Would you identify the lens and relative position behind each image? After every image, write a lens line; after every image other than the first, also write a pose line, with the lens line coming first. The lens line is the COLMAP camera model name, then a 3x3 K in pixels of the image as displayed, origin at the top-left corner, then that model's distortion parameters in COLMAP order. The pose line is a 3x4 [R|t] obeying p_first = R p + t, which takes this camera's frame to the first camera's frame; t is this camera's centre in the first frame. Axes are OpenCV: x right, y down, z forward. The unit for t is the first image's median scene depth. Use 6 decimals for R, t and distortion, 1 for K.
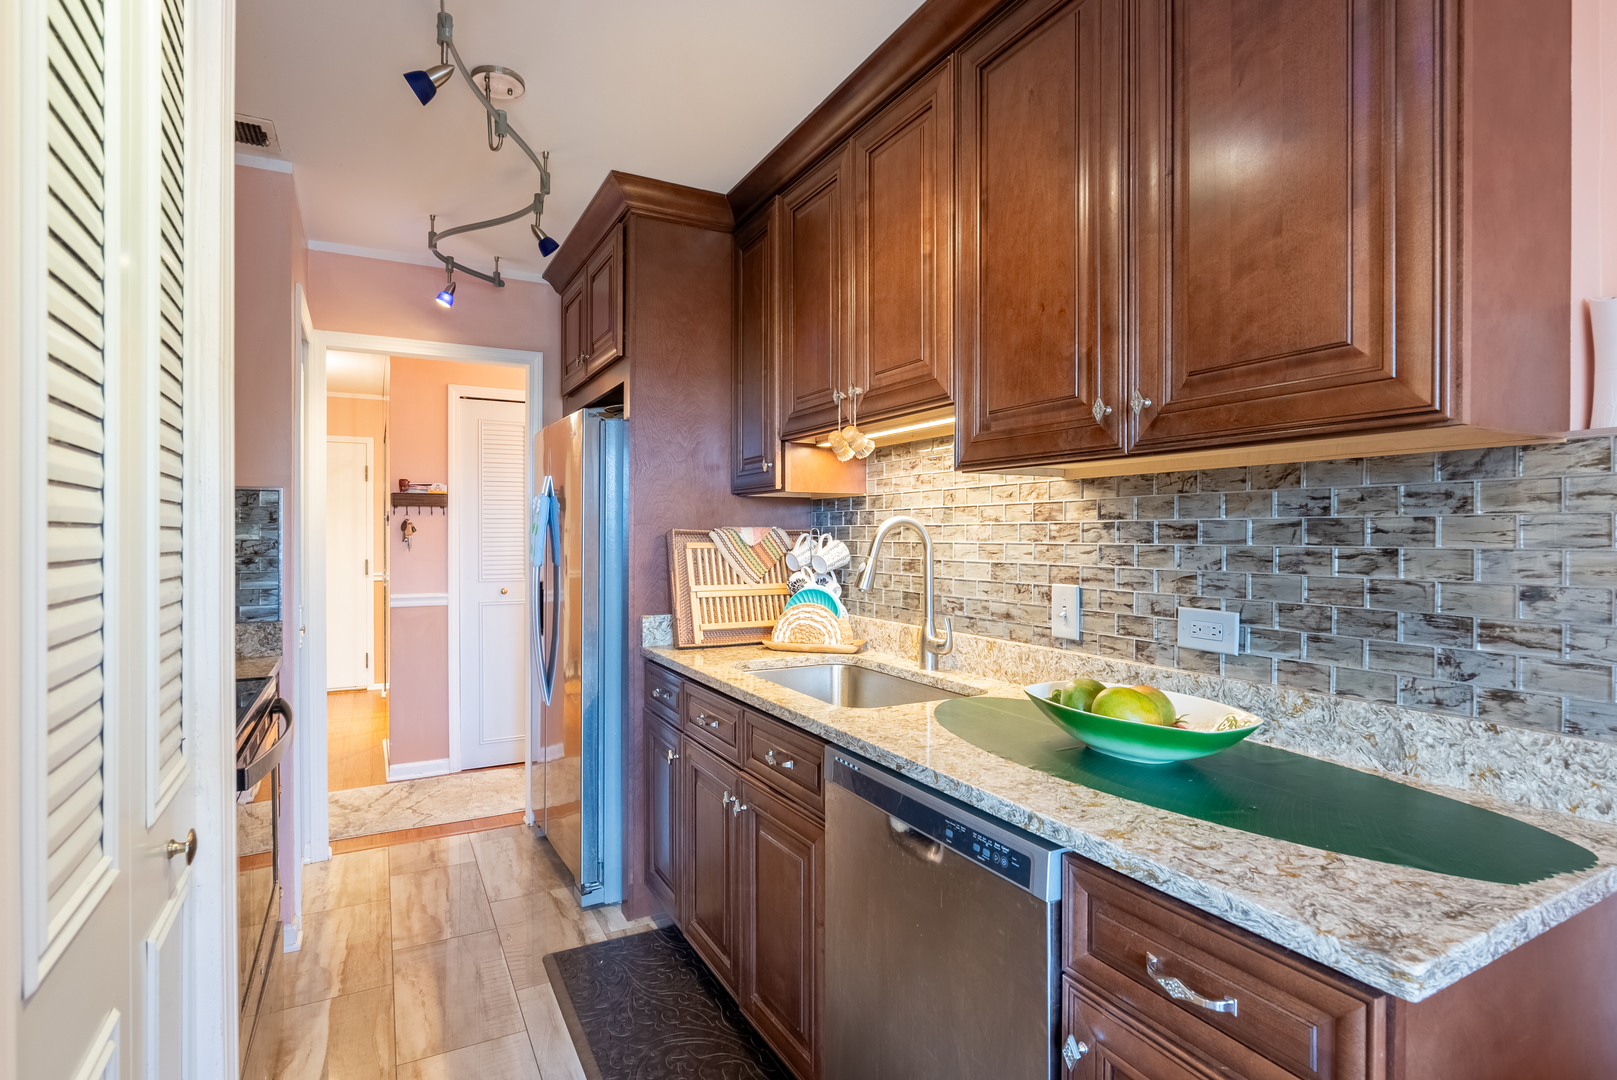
lens RADIAL K [[815.6, 0, 810.3], [0, 815.6, 538.4], [0, 0, 1]] dist [0.001124, 0.000077]
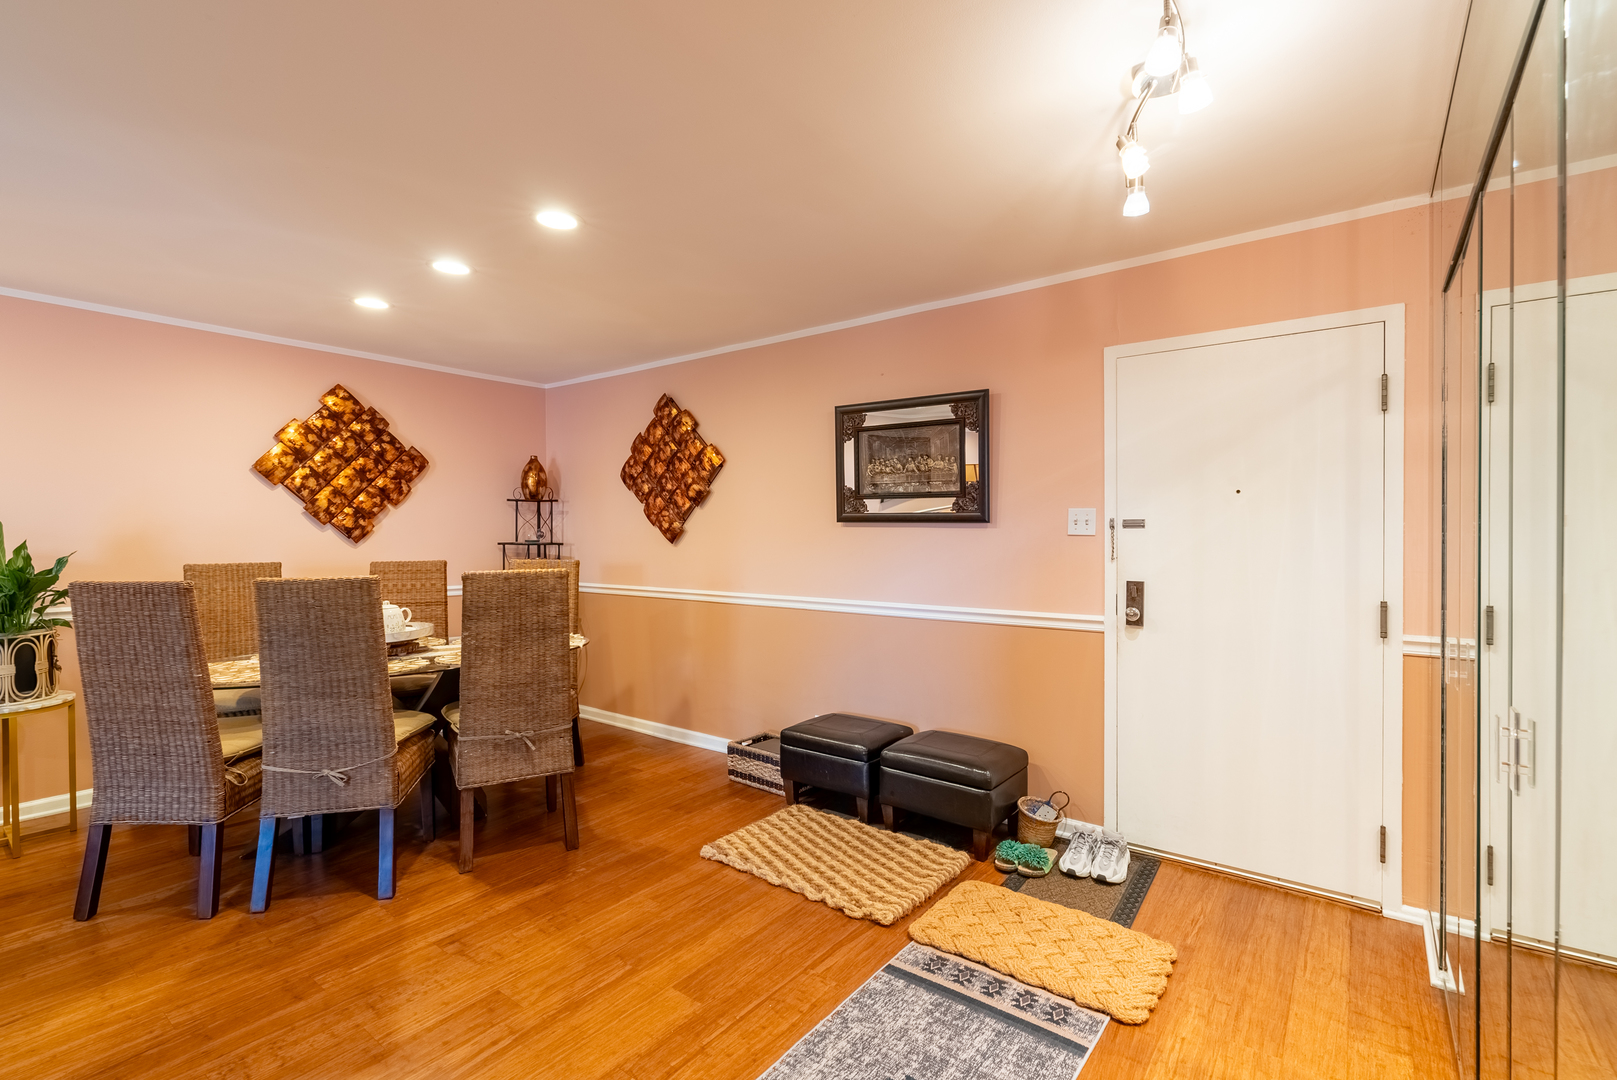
lens RADIAL K [[720.4, 0, 816.4], [0, 720.4, 535.1], [0, 0, 1]] dist [-0.007295, 0.001840]
pose [[0.411438, 0.008169, -0.911401, -0.761724], [-0.002526, 0.999966, 0.007822, -0.014481], [0.911434, -0.000916, 0.411444, 1.354361]]
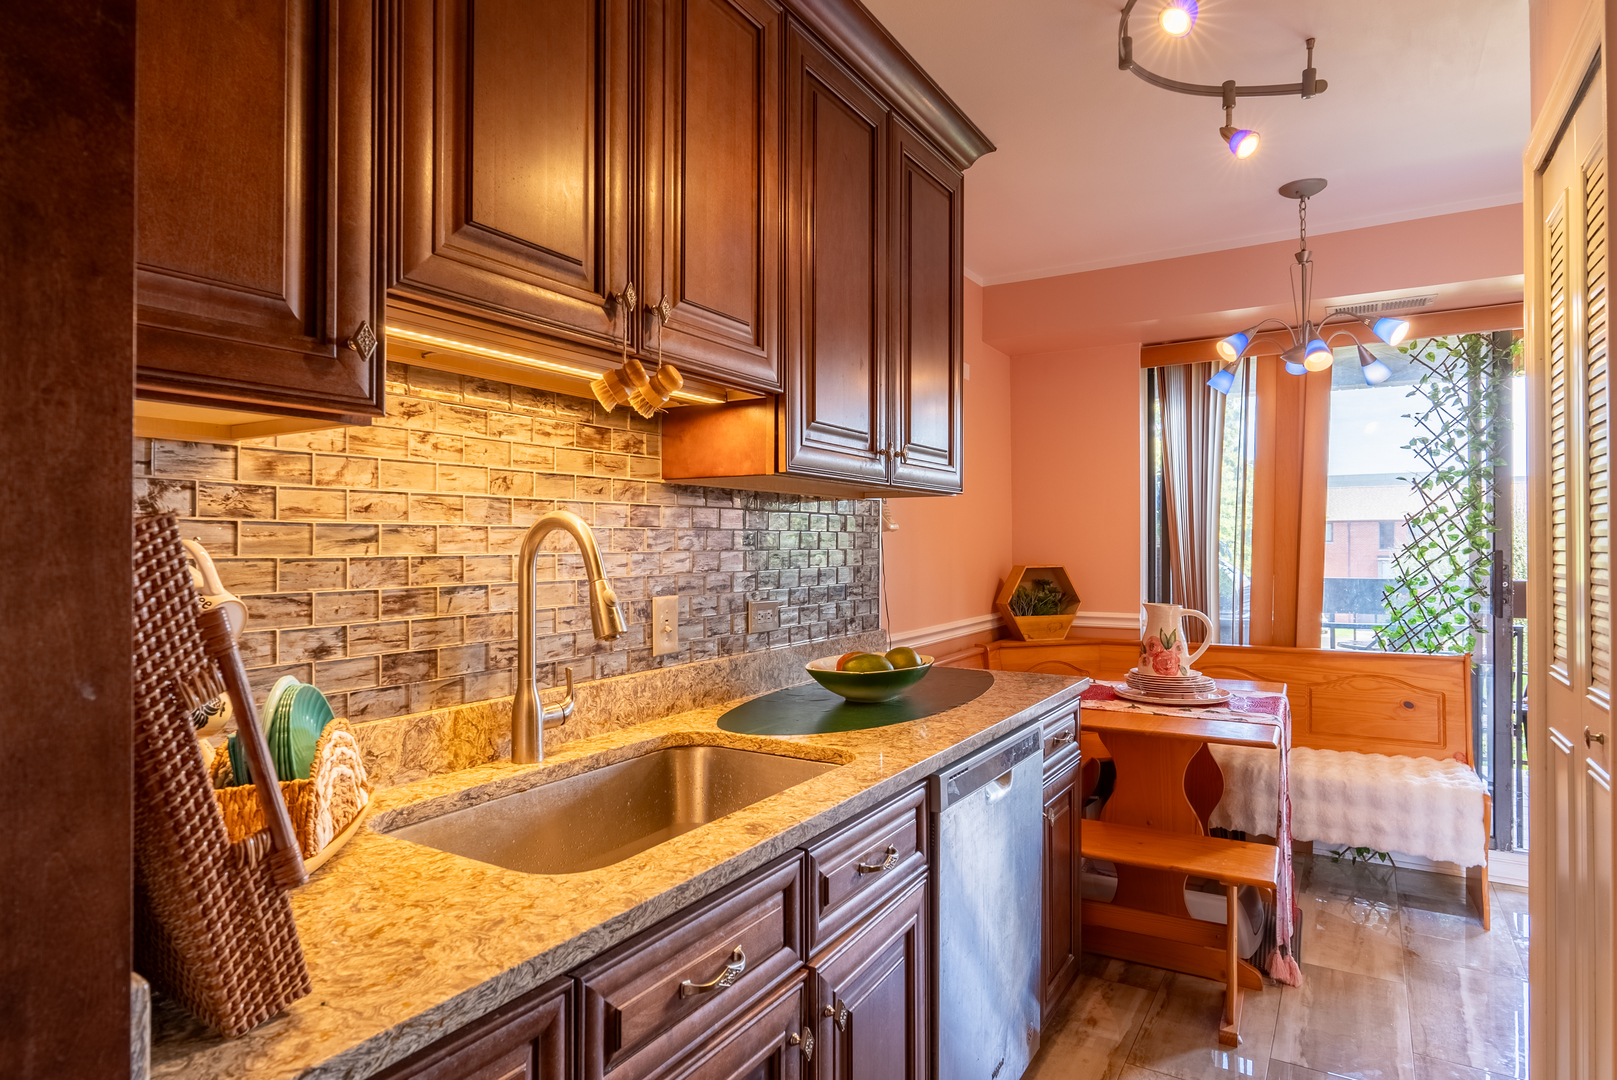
lens RADIAL K [[917.9, 0, 809.5], [0, 917.9, 536.7], [0, 0, 1]] dist [0.002238, 0.000523]
pose [[-0.504083, 0.004005, 0.863646, -0.474660], [0.003422, 0.999991, -0.002639, -0.005266], [-0.863649, 0.001625, -0.504092, 0.990819]]
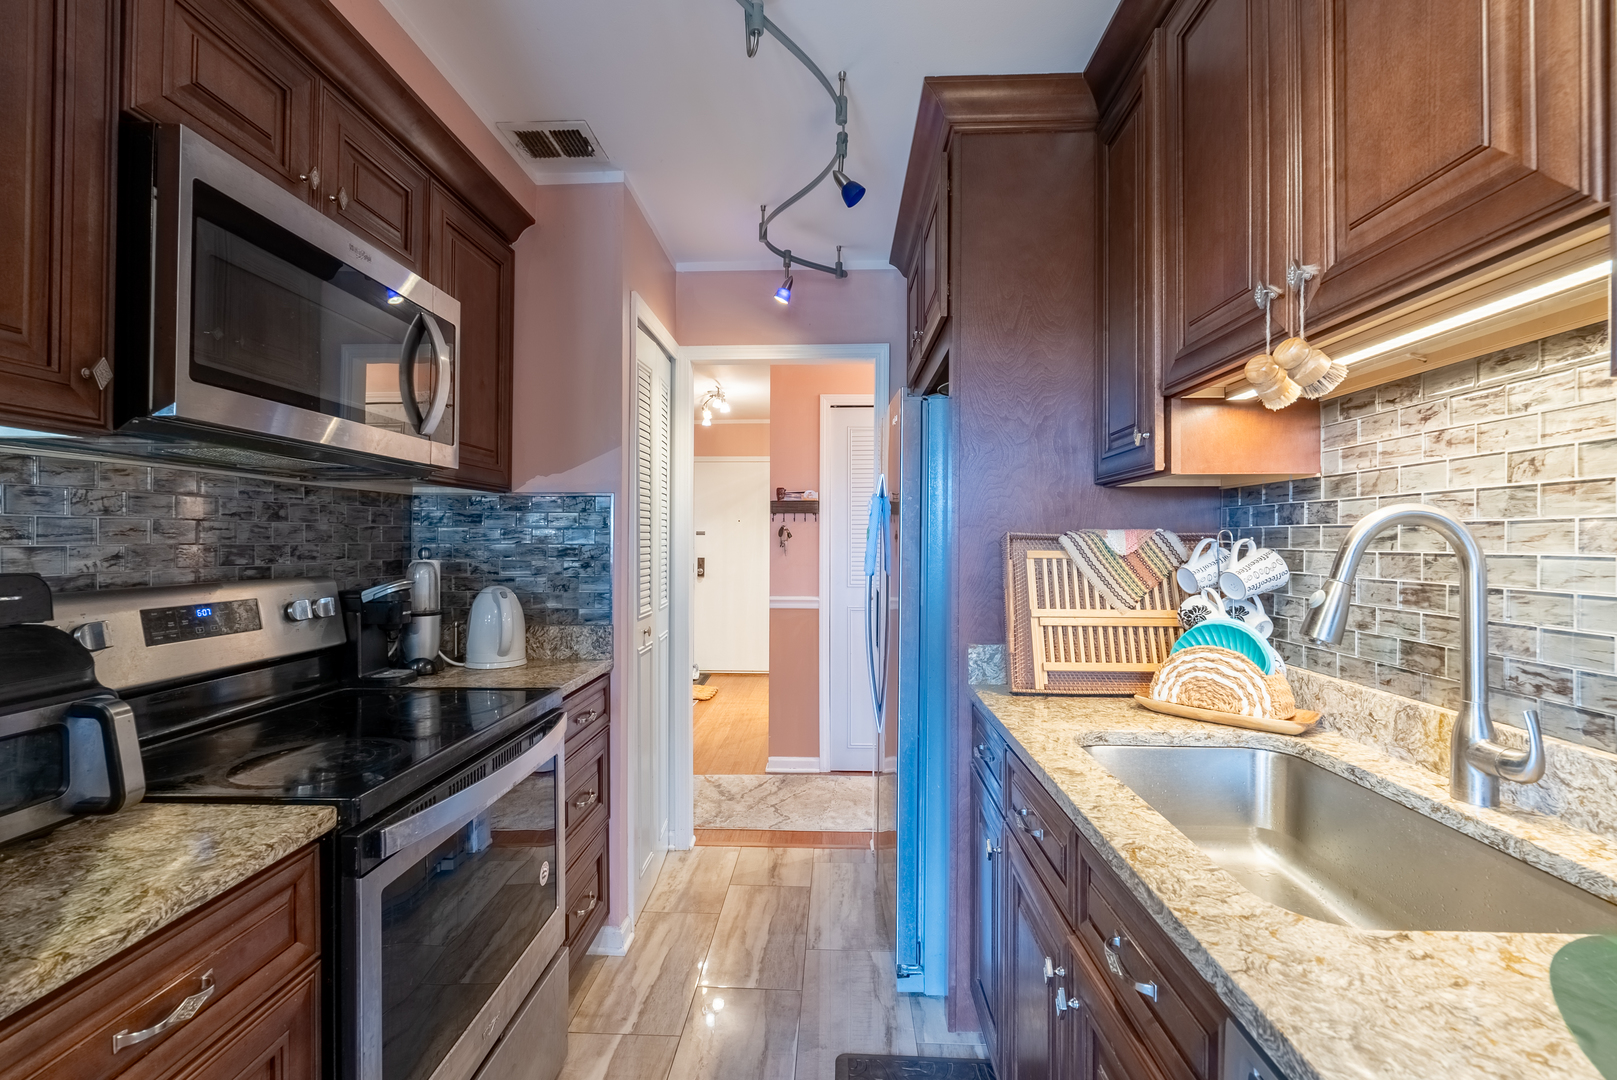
lens RADIAL K [[720.4, 0, 804.1], [0, 720.4, 538.9], [0, 0, 1]] dist [-0.007295, 0.001840]
pose [[0.857047, -0.000212, -0.515238, 0.013525], [-0.003645, 0.999972, -0.006475, -0.000416], [0.515225, 0.007428, 0.857023, 0.334871]]
